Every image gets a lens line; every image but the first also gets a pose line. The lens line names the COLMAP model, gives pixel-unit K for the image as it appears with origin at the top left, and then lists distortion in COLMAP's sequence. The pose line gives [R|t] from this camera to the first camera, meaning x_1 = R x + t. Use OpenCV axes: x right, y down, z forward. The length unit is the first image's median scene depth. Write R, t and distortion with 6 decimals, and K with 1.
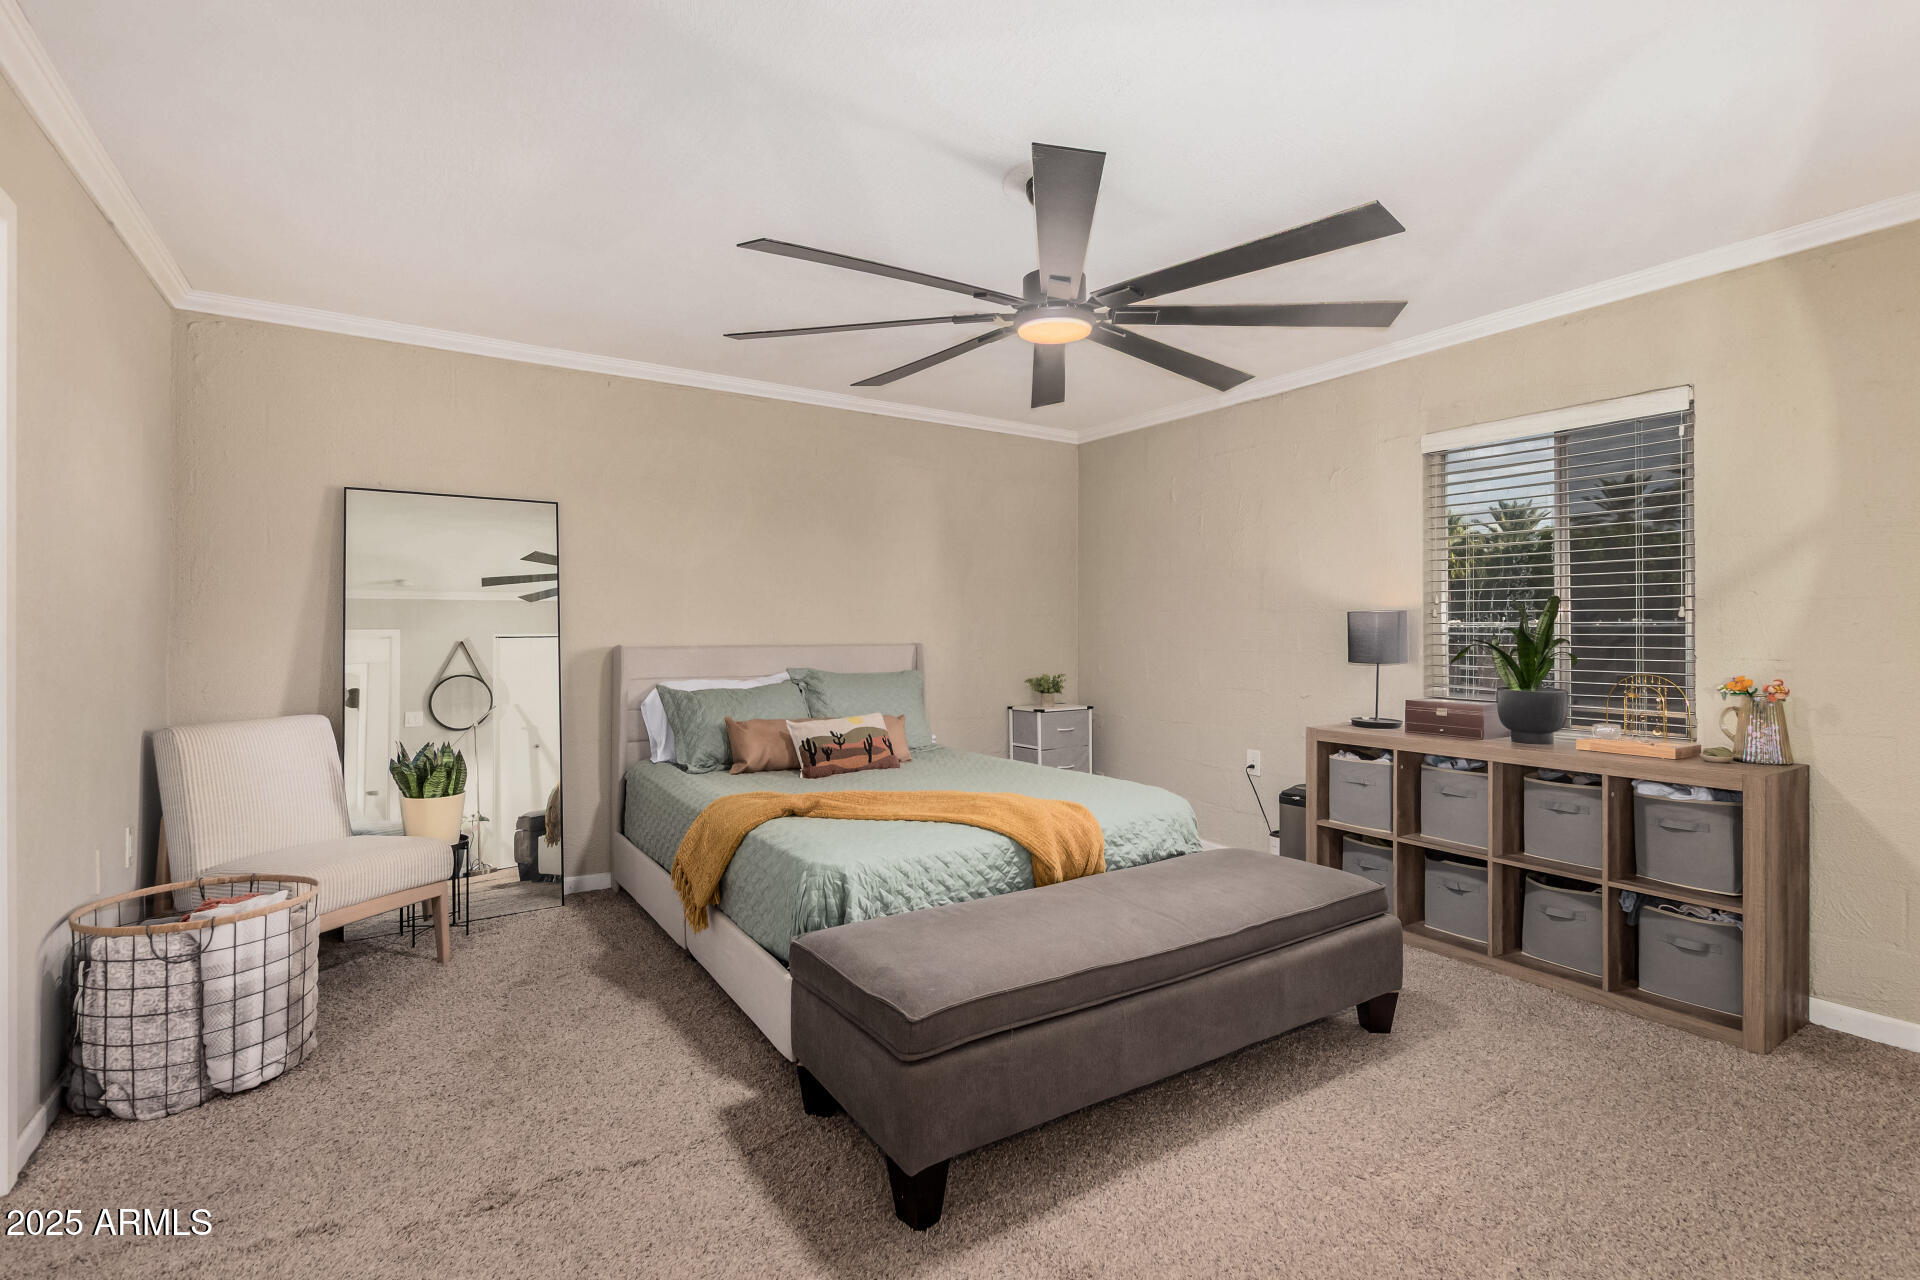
lens RADIAL K [[889.9, 0, 953.9], [0, 889.9, 631.7], [0, 0, 1]] dist [0.001778, -0.000210]
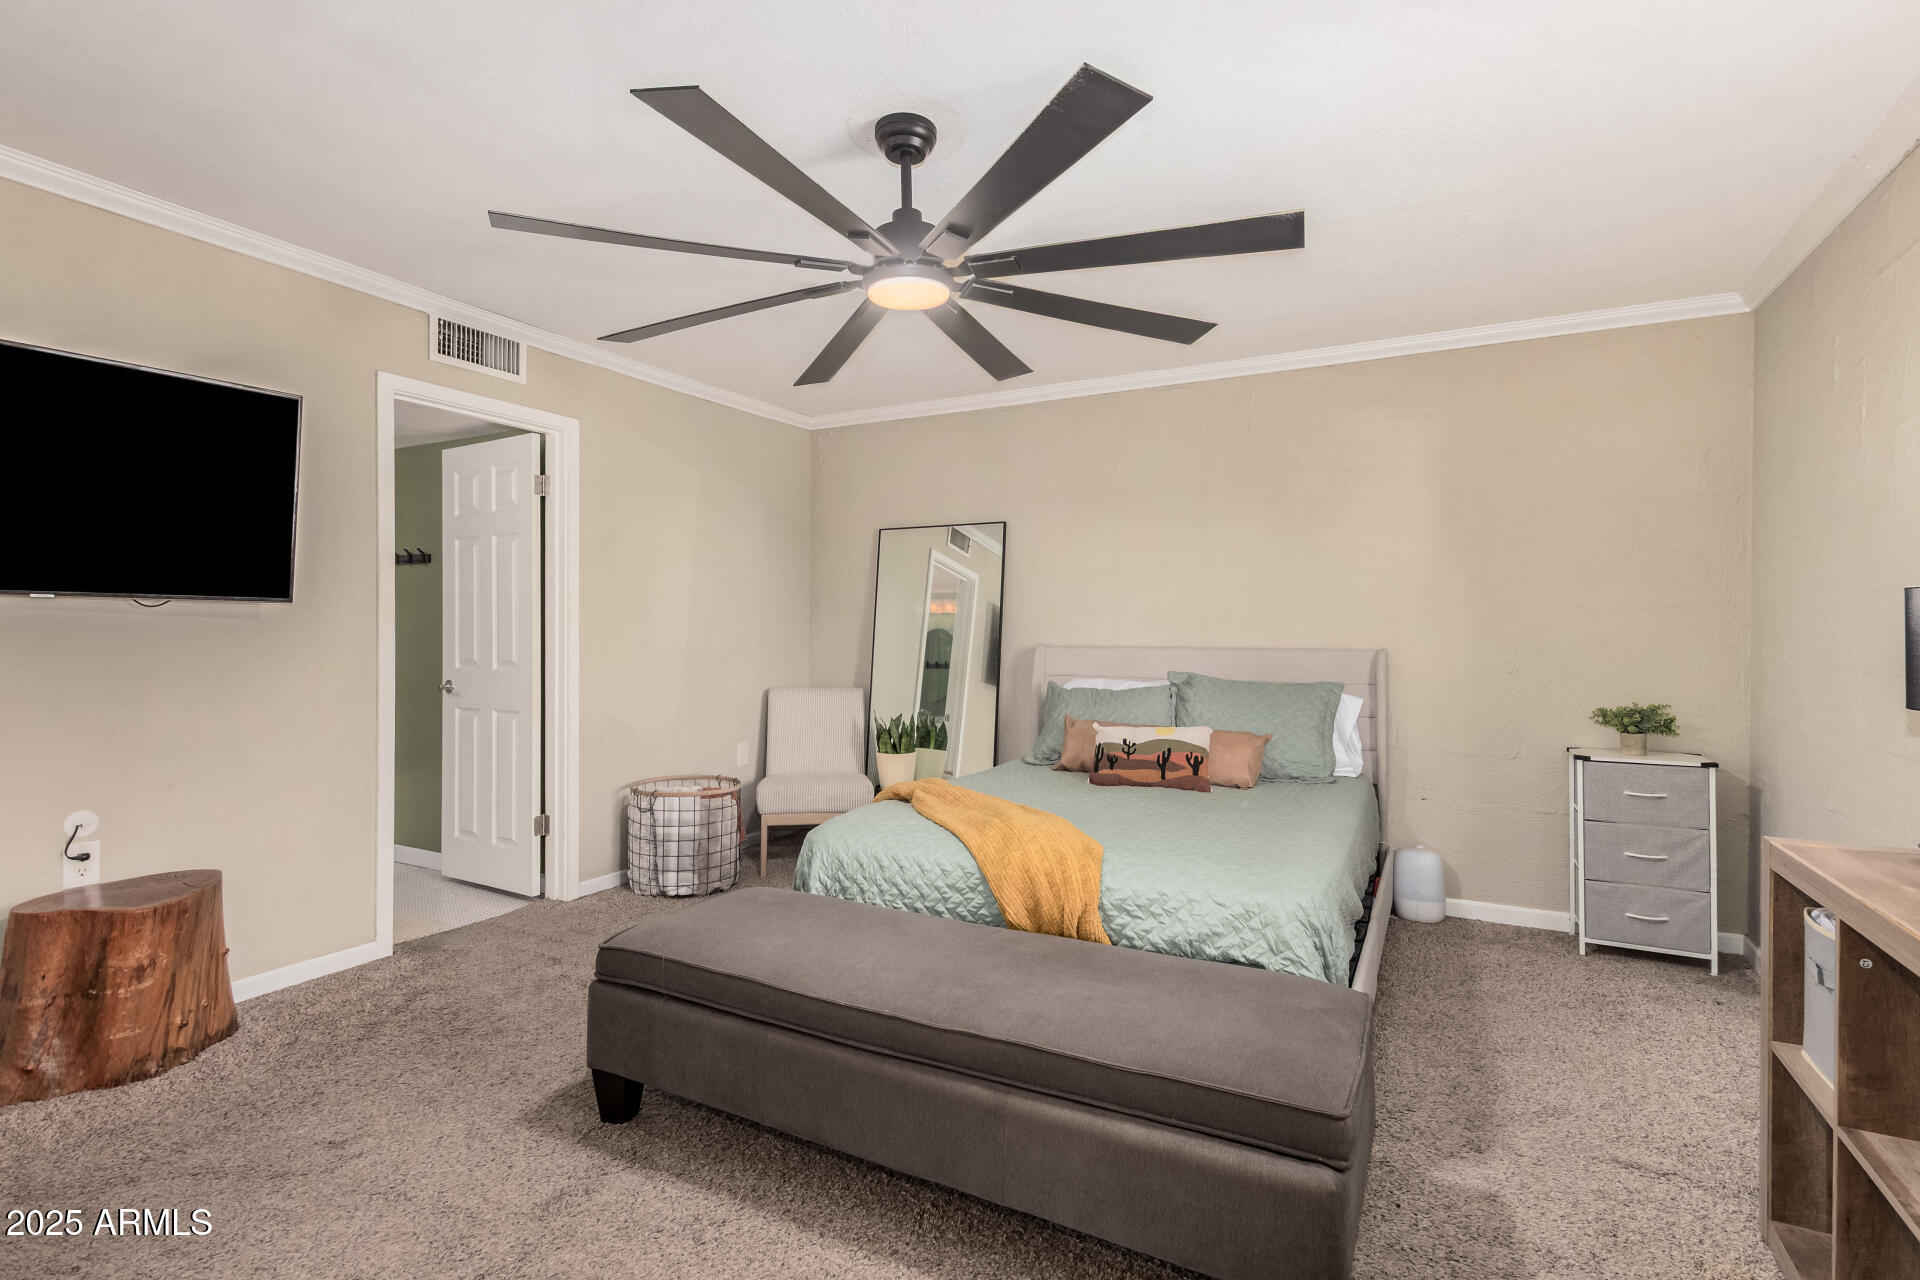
lens RADIAL K [[889.9, 0, 953.9], [0, 889.9, 631.7], [0, 0, 1]] dist [0.001778, -0.000210]
pose [[0.499216, 0.006368, -0.866454, 0.820762], [-0.008435, 0.999961, 0.002489, -0.003170], [0.866436, 0.006066, 0.499251, 0.524850]]
